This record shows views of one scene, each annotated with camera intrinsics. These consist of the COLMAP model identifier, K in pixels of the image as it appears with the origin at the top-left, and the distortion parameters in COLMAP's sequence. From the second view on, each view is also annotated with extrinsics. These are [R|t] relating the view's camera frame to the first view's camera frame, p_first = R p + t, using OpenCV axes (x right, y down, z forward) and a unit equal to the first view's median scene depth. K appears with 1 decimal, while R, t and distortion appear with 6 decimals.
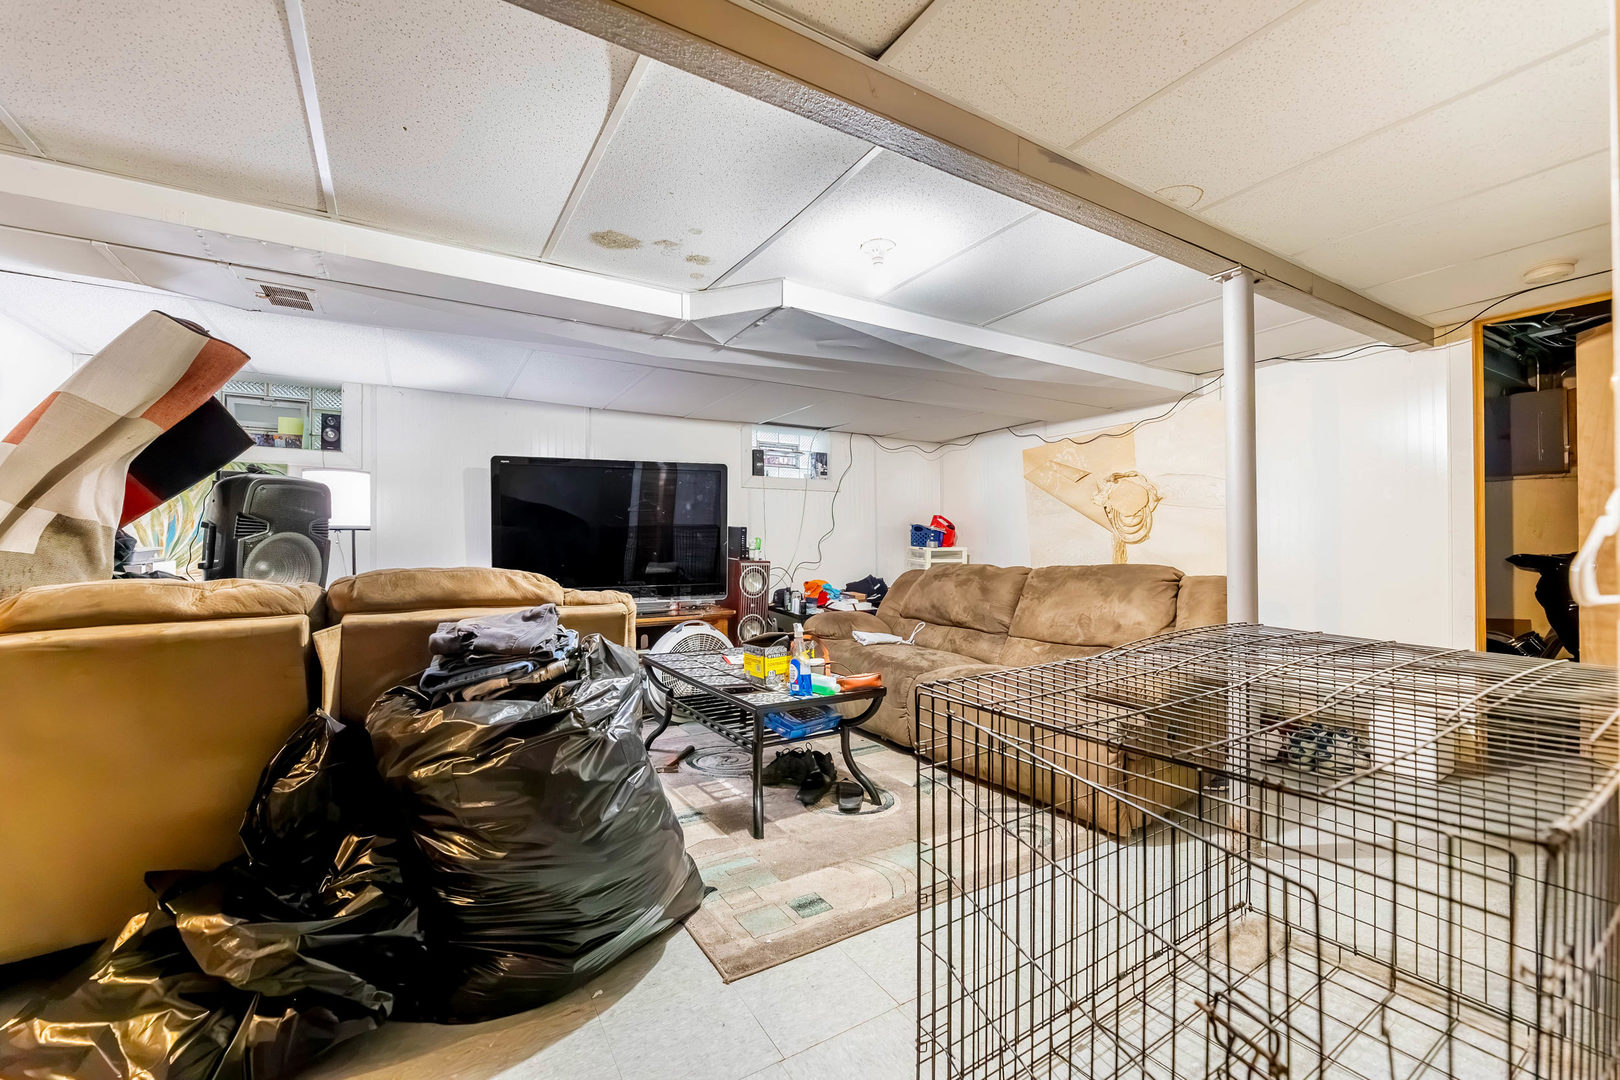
lens RADIAL K [[651.6, 0, 803.2], [0, 651.6, 546.2], [0, 0, 1]] dist [-0.001363, -0.000356]
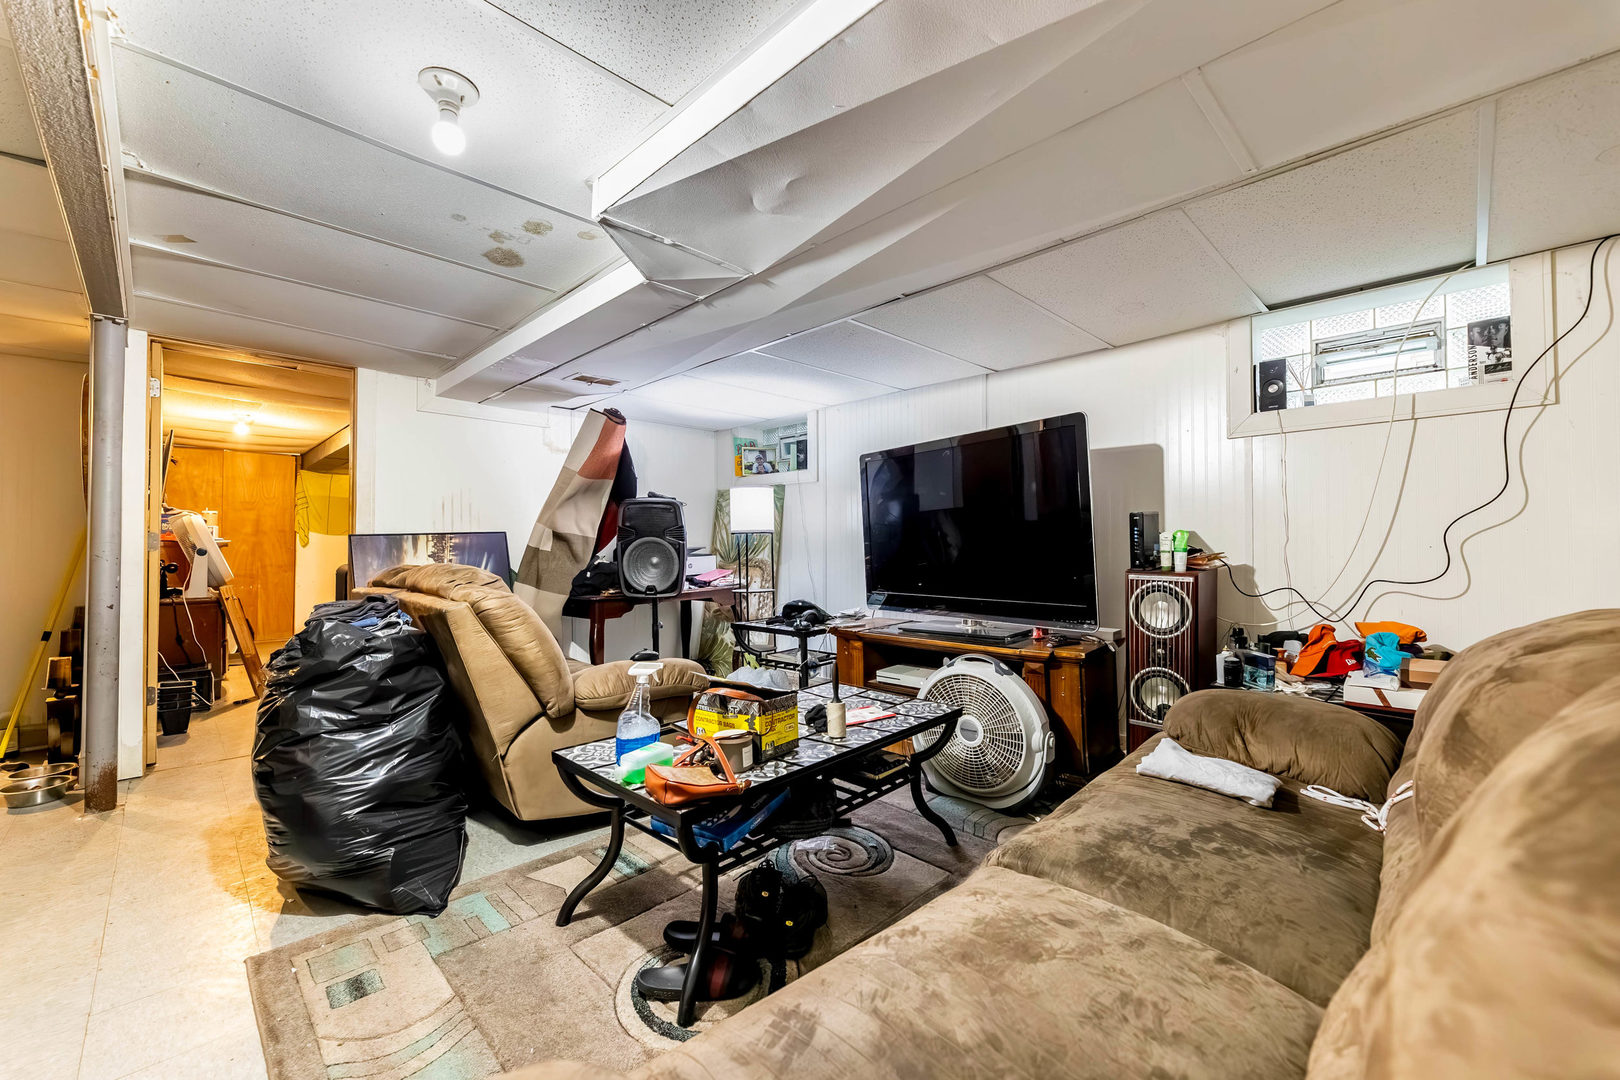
lens RADIAL K [[651.6, 0, 804.2], [0, 651.6, 540.5], [0, 0, 1]] dist [-0.001363, -0.000356]
pose [[0.230541, -0.008723, -0.973024, 0.569997], [0.002354, 0.999962, -0.008406, -0.000869], [0.973060, -0.000353, 0.230553, 0.828469]]
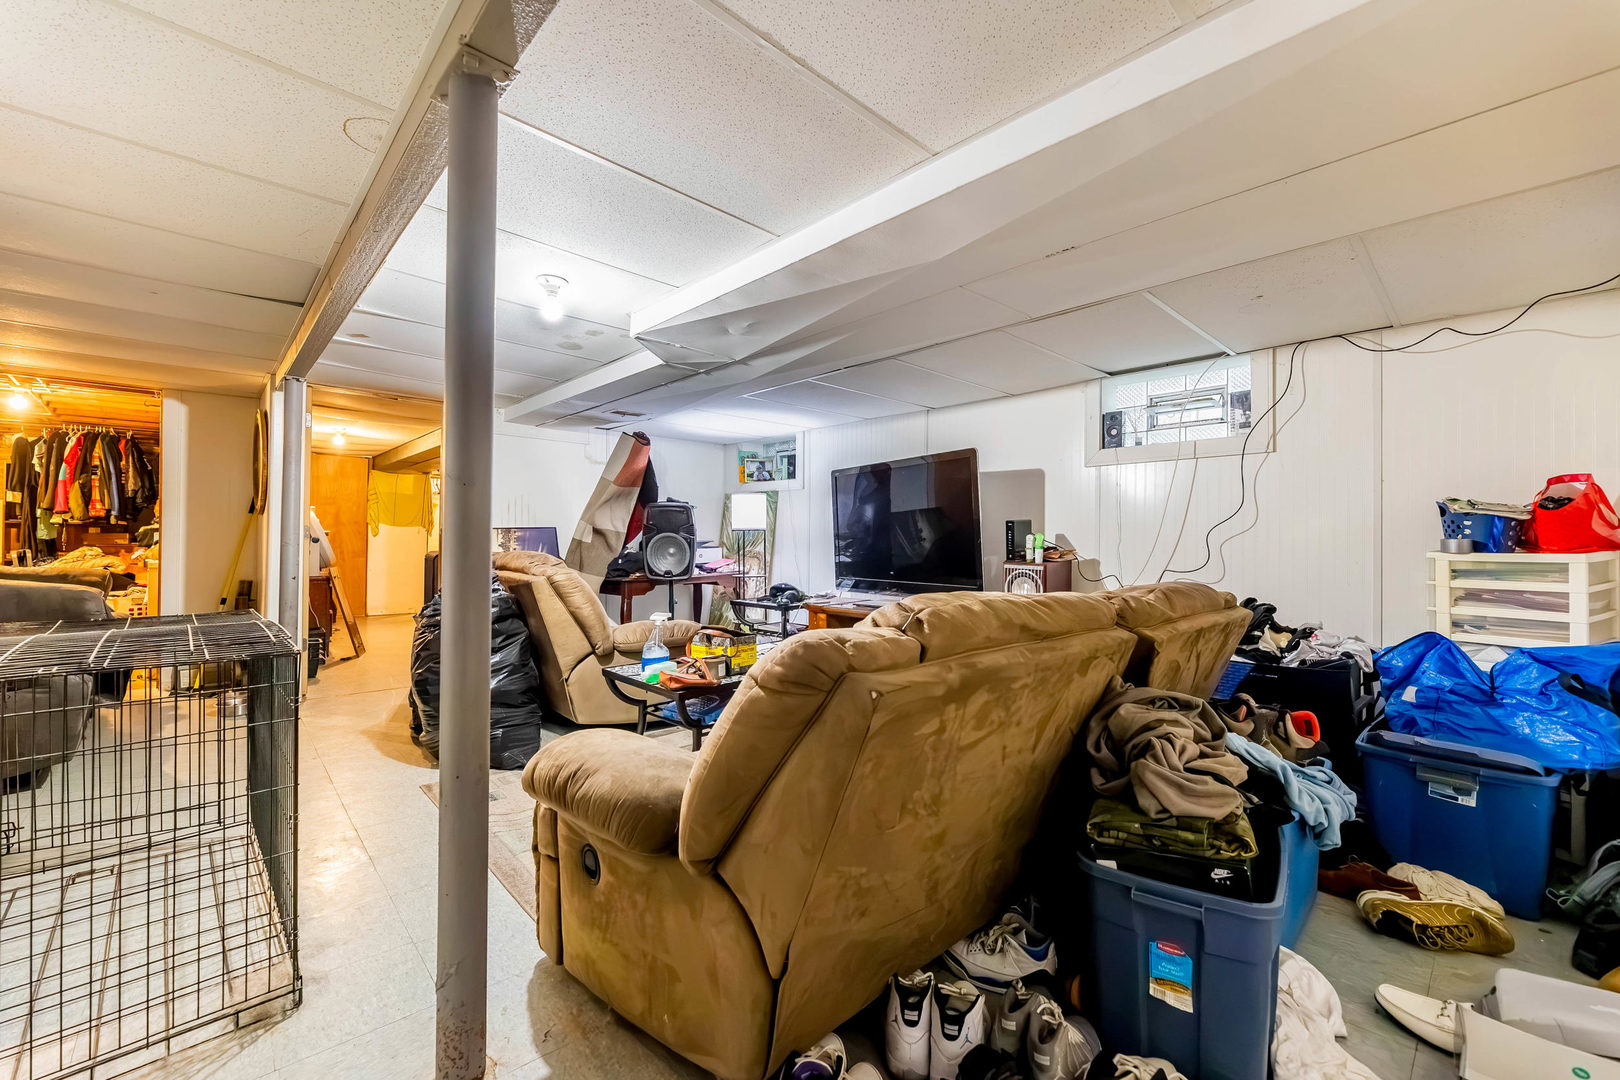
lens RADIAL K [[651.6, 0, 811.5], [0, 651.6, 537.2], [0, 0, 1]] dist [-0.001363, -0.000356]
pose [[0.208064, -0.001210, -0.978114, 0.924209], [-0.009128, 0.999953, -0.003178, -0.005475], [0.978073, 0.009590, 0.208043, 0.840620]]
